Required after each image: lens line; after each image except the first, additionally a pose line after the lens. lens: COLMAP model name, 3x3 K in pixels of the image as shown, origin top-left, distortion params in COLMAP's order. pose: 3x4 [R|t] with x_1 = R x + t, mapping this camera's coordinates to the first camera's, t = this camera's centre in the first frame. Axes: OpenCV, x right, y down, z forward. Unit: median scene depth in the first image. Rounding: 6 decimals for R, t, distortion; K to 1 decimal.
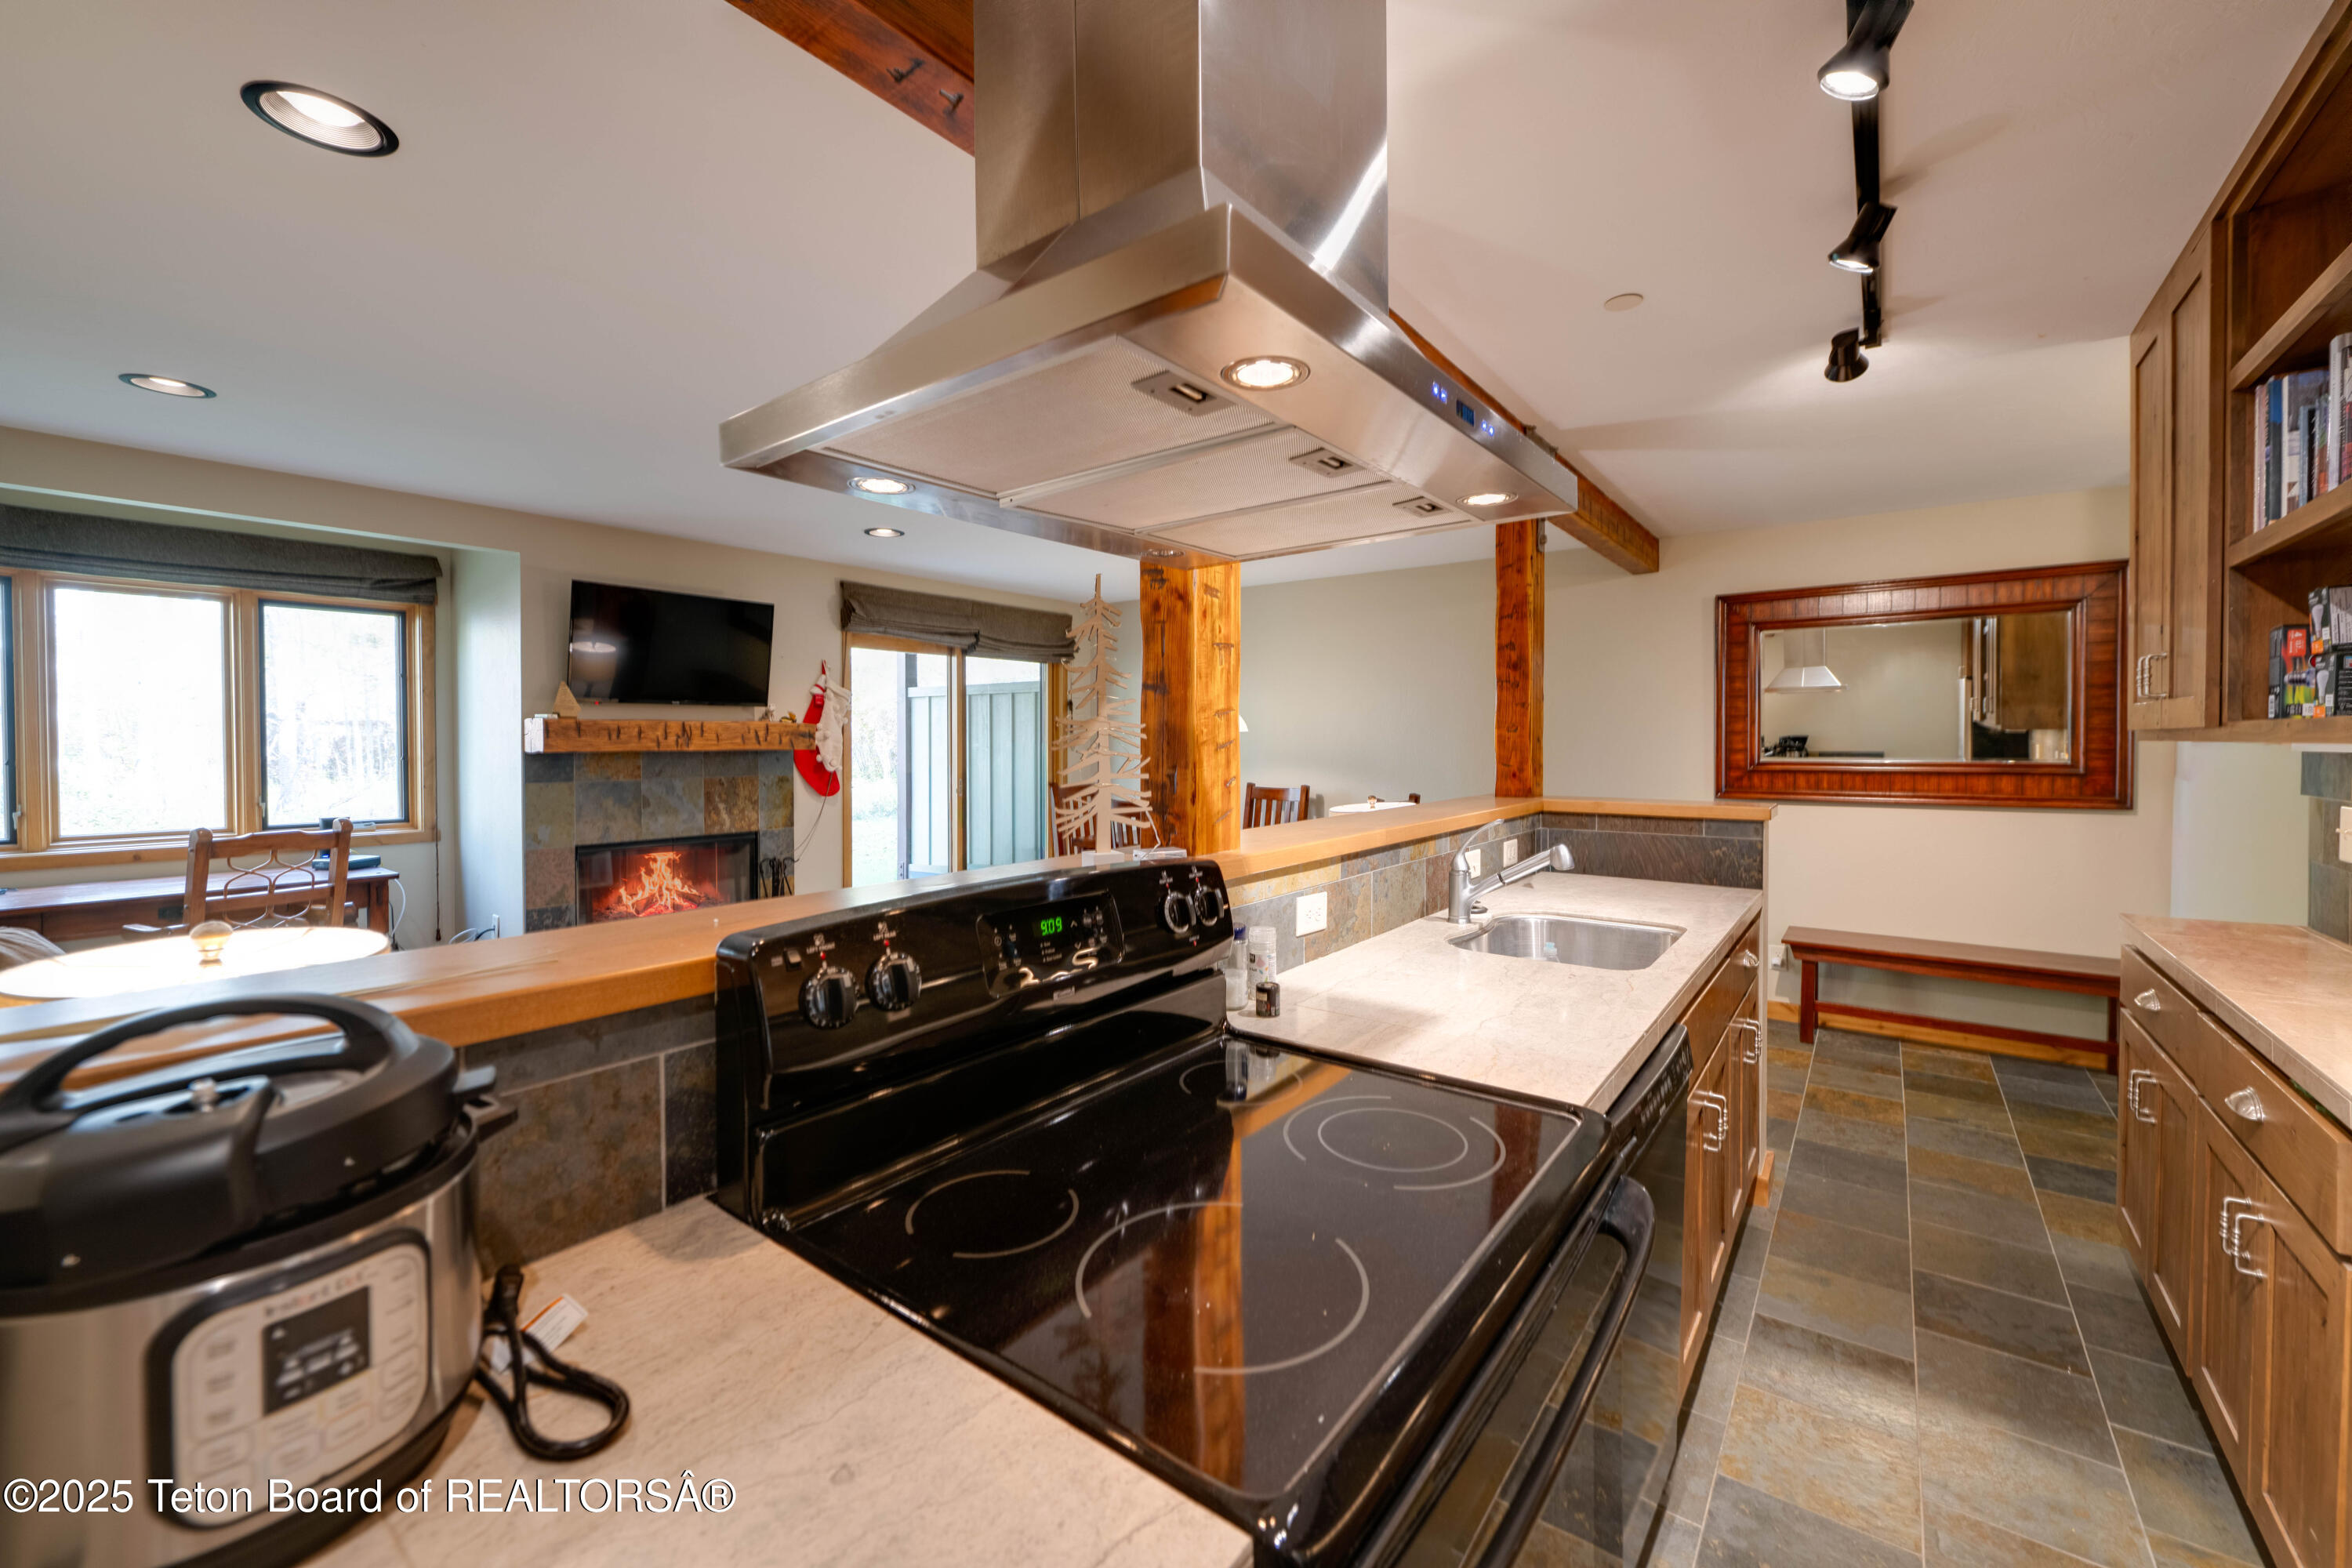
lens RADIAL K [[929.8, 0, 1173.3], [0, 929.8, 762.1], [0, 0, 1]] dist [-0.000468, -0.000051]
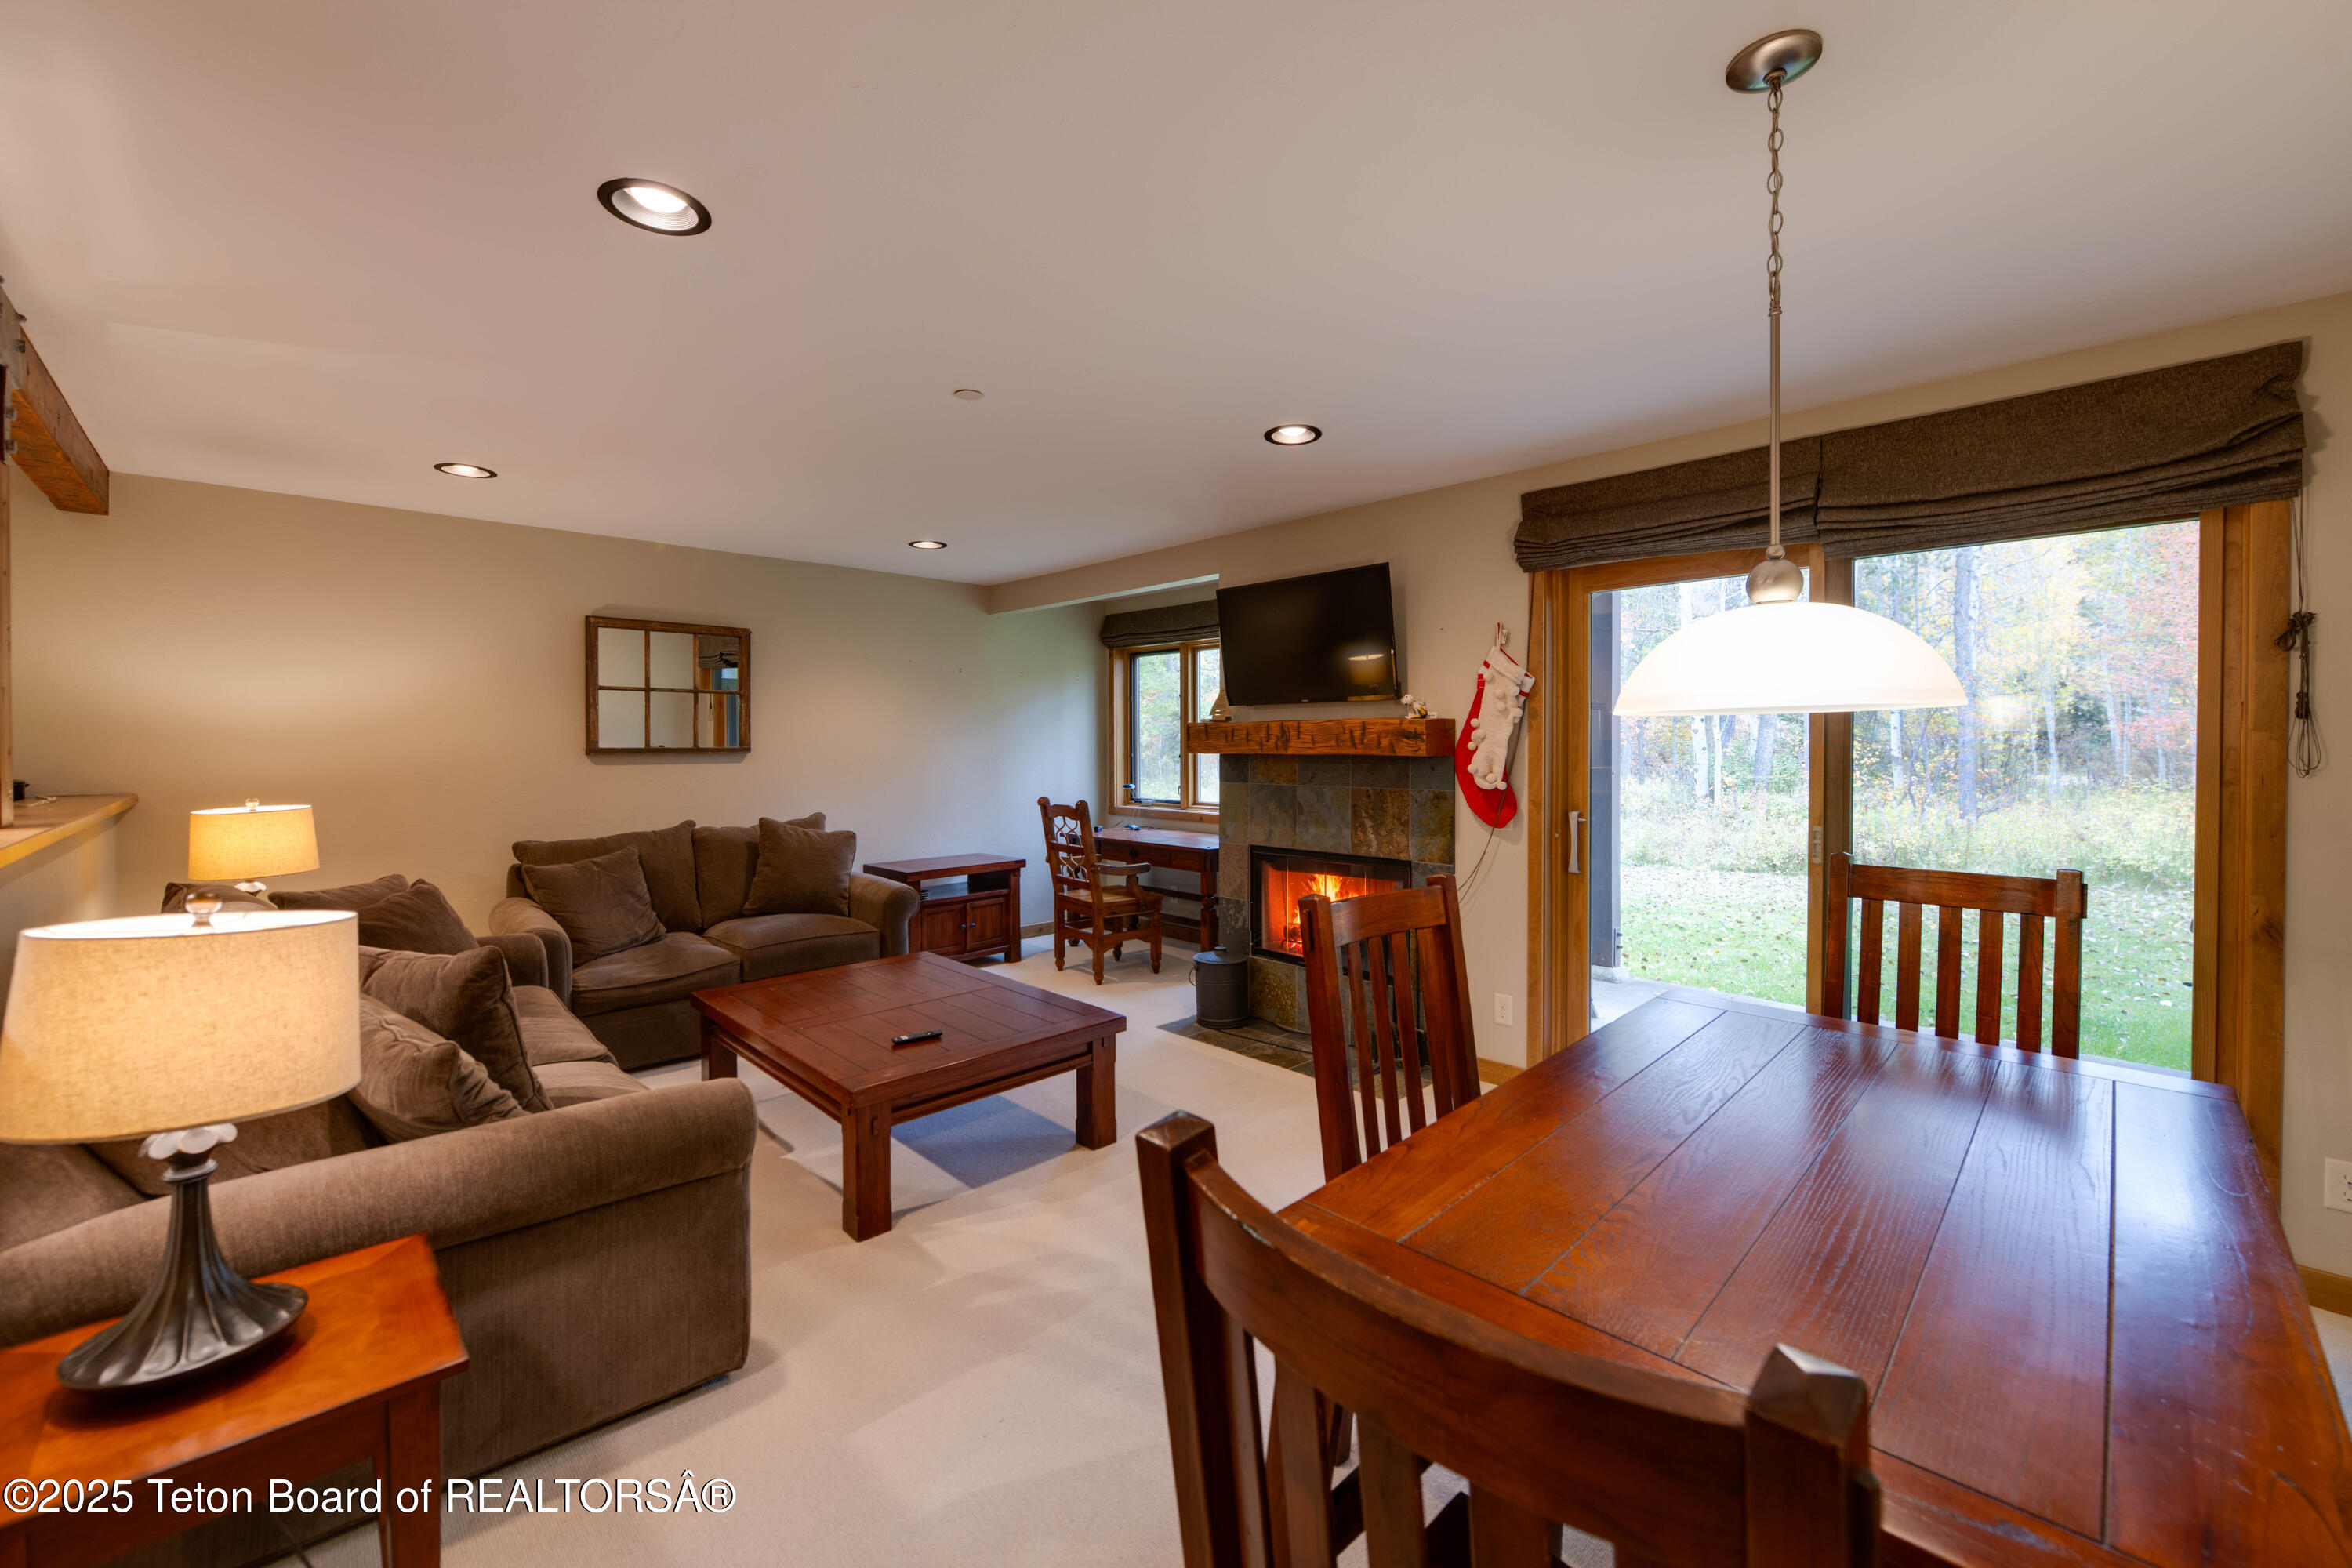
lens RADIAL K [[929.8, 0, 1177.7], [0, 929.8, 760.0], [0, 0, 1]] dist [-0.000468, -0.000051]
pose [[-0.144075, 0.018027, -0.989403, 0.356196], [-0.019838, 0.999580, 0.021102, -0.022724], [0.989368, 0.022668, -0.143657, 0.979008]]
